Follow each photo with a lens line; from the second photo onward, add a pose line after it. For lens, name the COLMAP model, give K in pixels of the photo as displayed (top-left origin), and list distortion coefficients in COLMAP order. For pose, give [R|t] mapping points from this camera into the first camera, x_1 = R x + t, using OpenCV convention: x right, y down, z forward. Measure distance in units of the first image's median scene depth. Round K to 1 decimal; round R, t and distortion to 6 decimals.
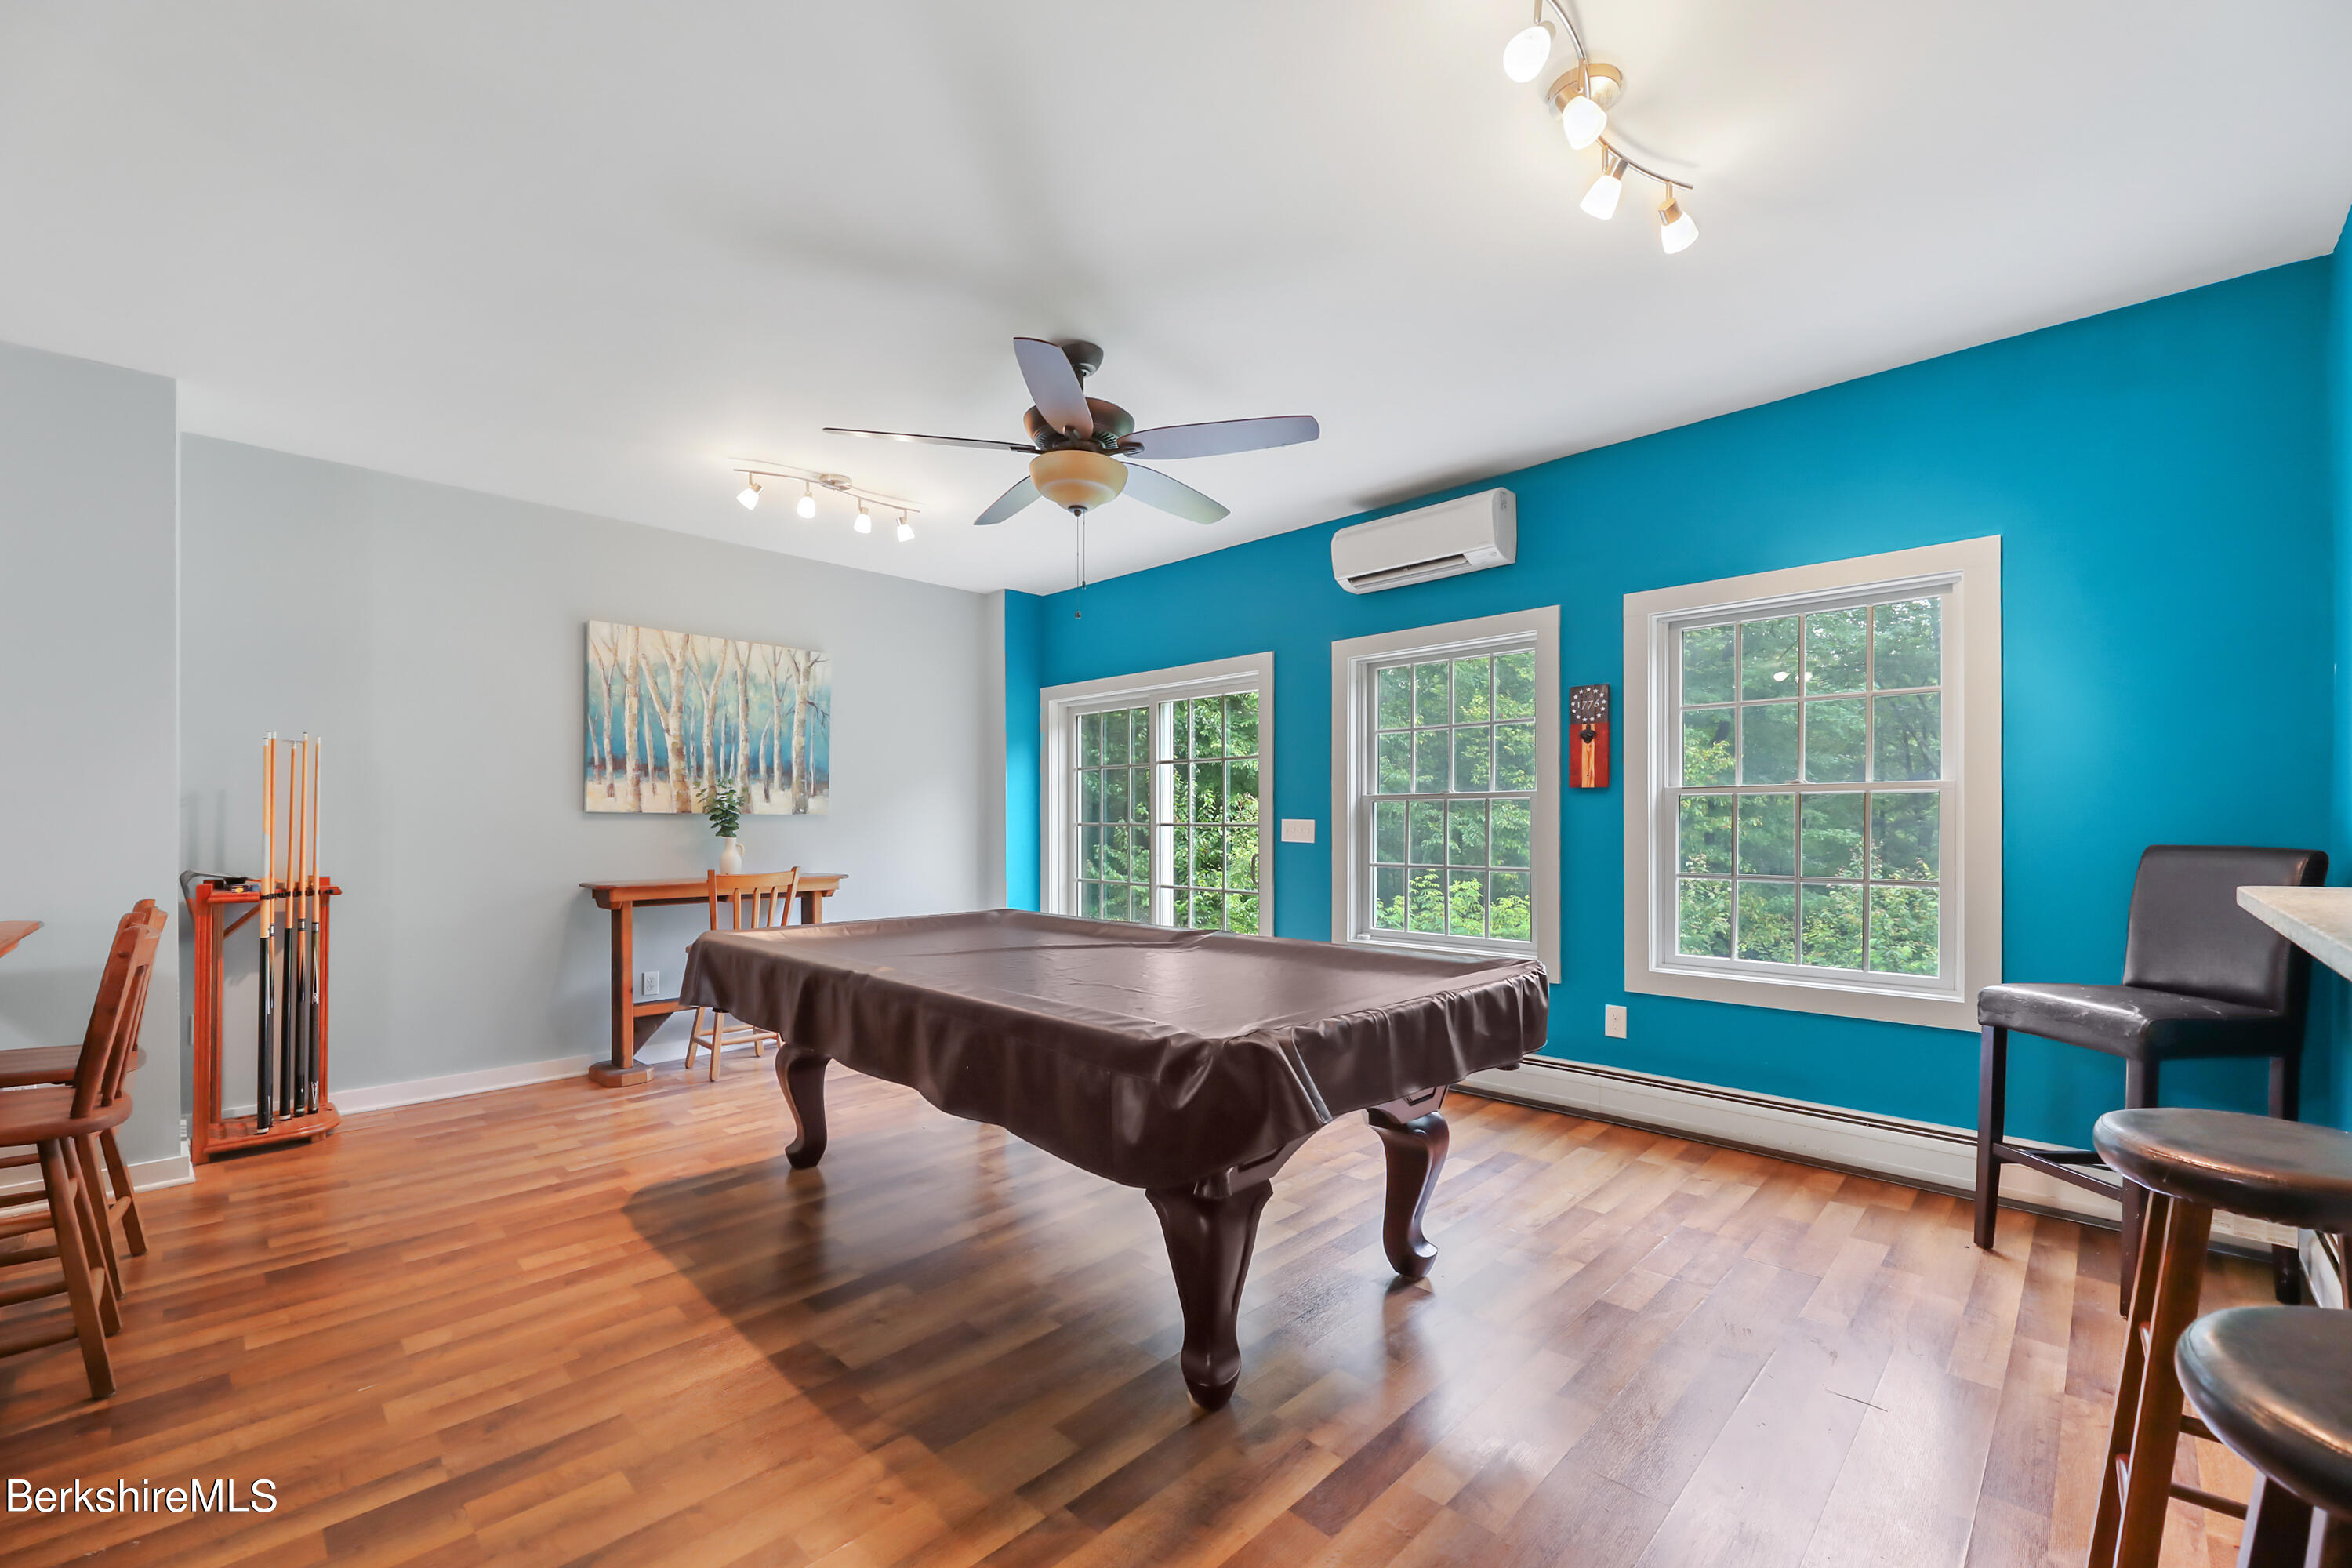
lens RADIAL K [[960.6, 0, 1161.7], [0, 960.6, 785.9], [0, 0, 1]] dist [0.016191, -0.005544]
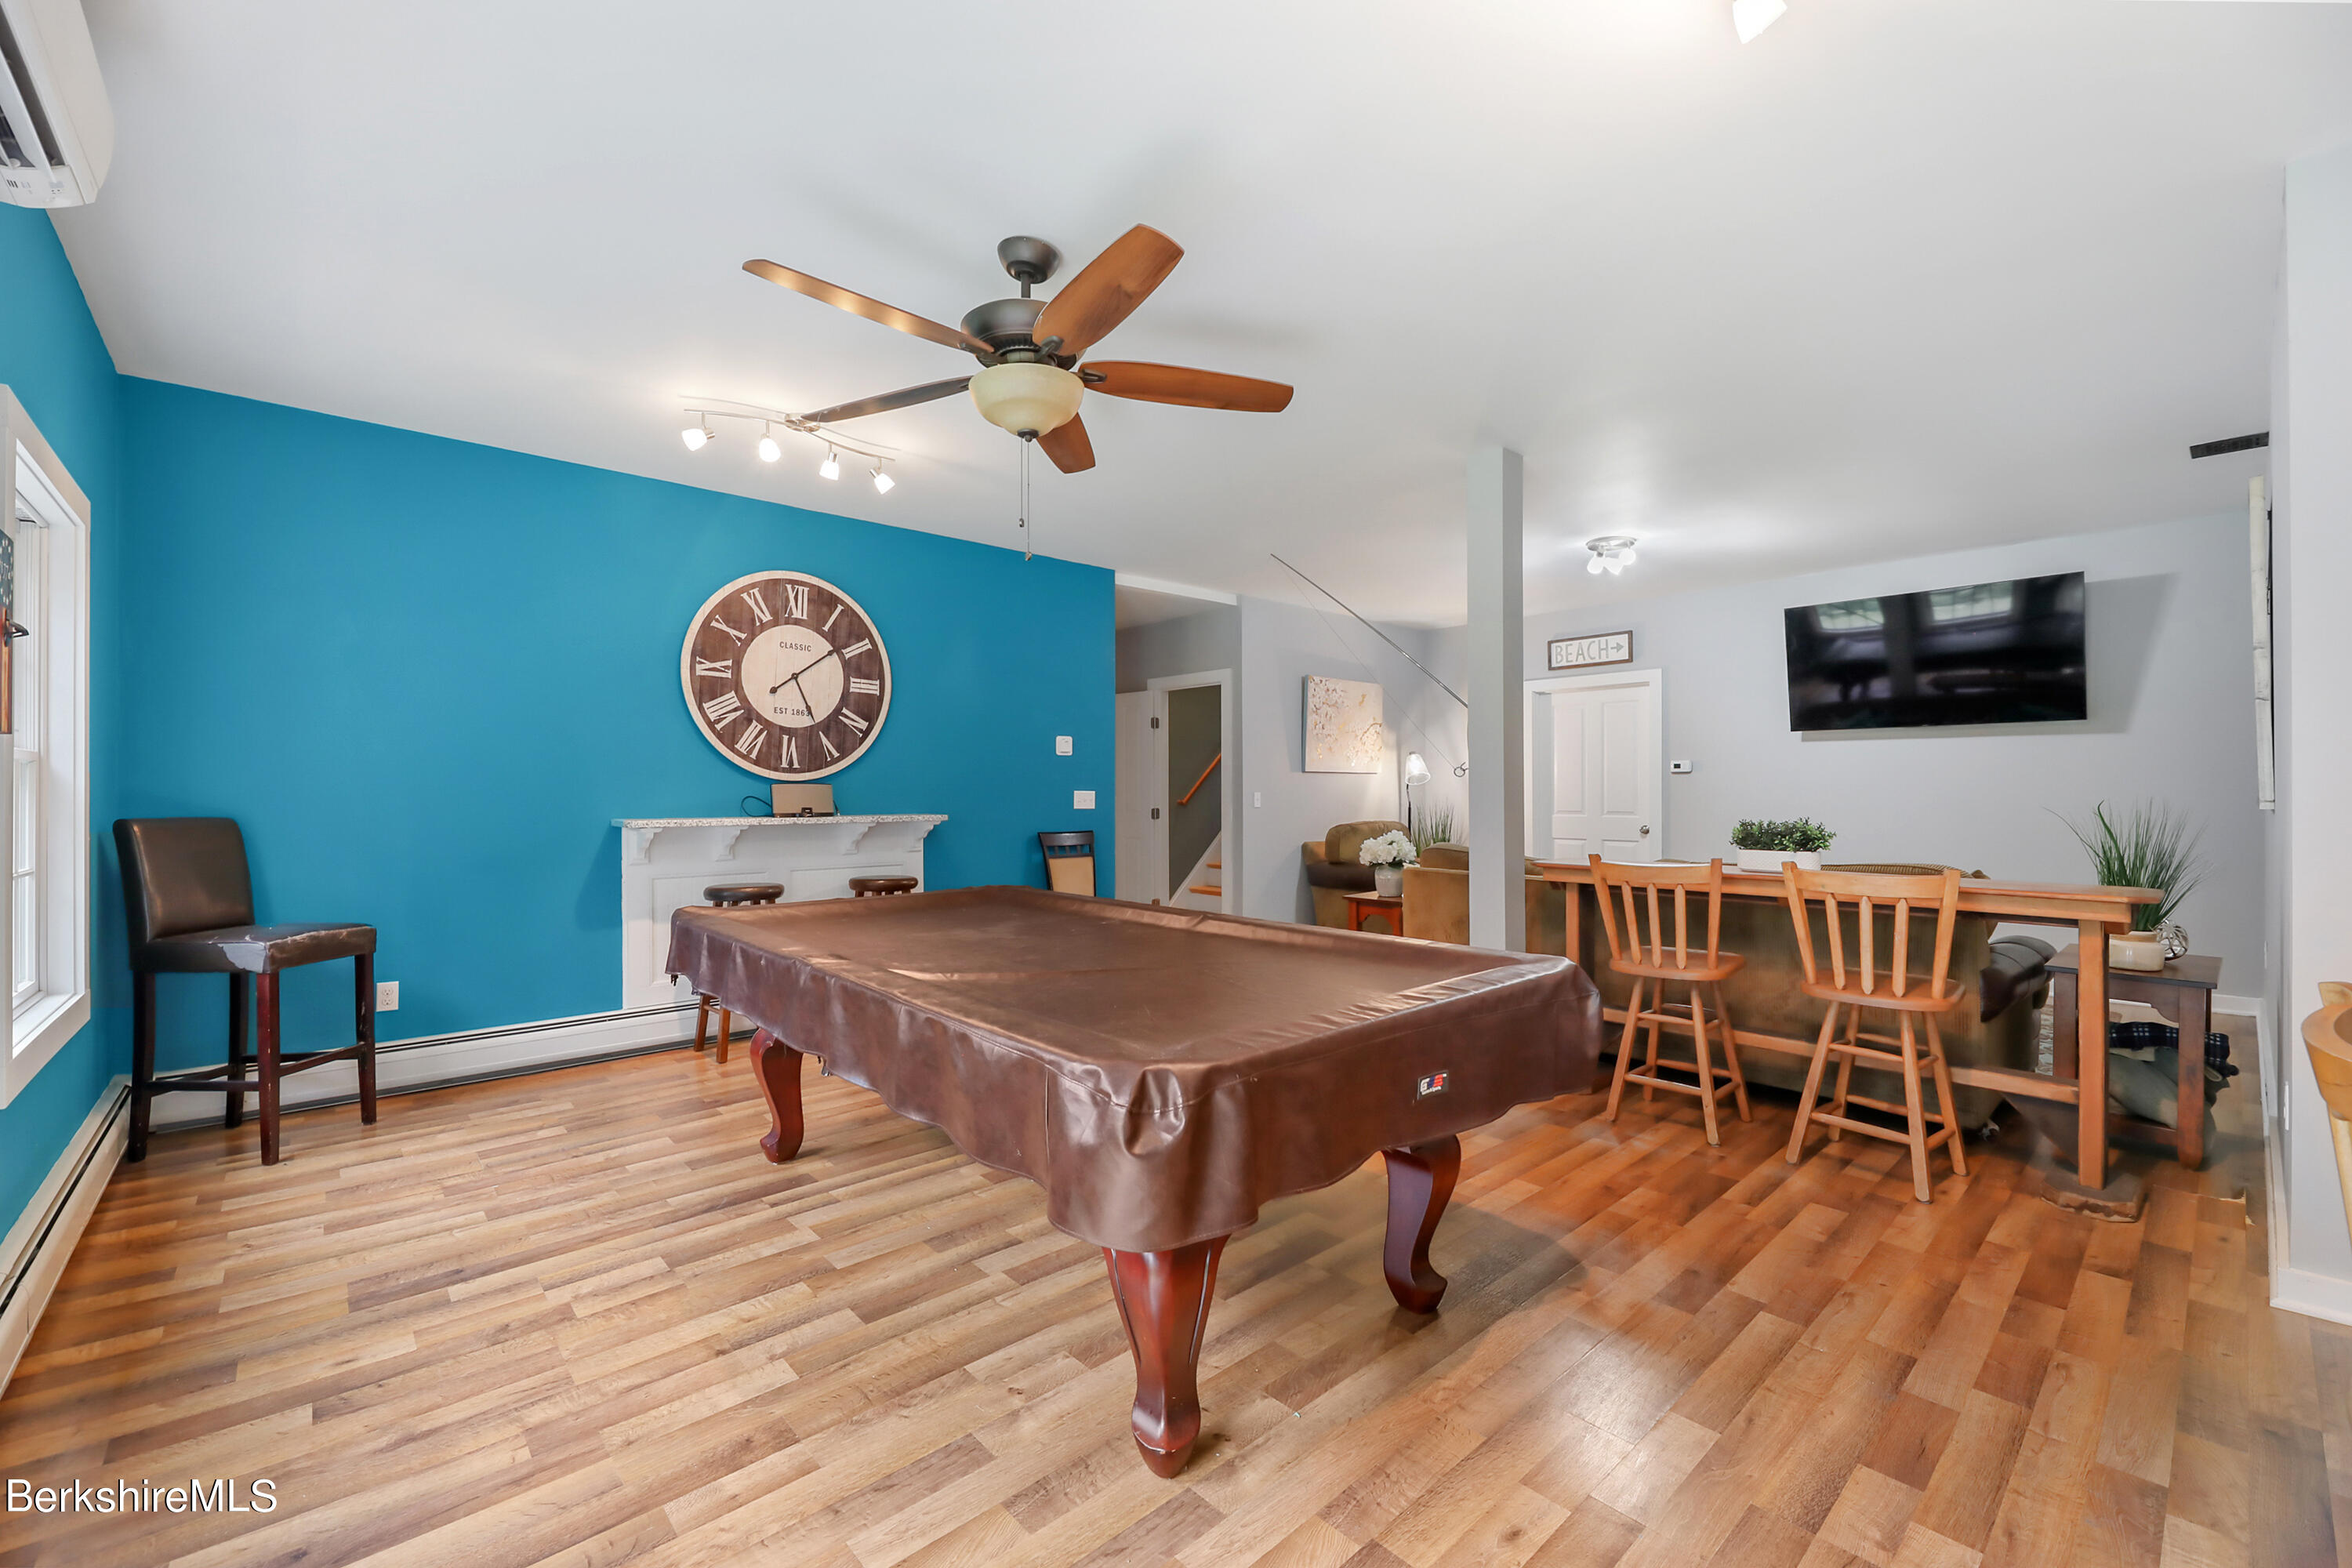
lens RADIAL K [[960.6, 0, 1161.7], [0, 960.6, 785.9], [0, 0, 1]] dist [0.016191, -0.005544]
pose [[-0.998215, 0.003909, 0.059601, -0.252273], [0.001468, 0.999160, -0.040947, 0.062993], [-0.059711, -0.040786, -0.997382, 1.832475]]
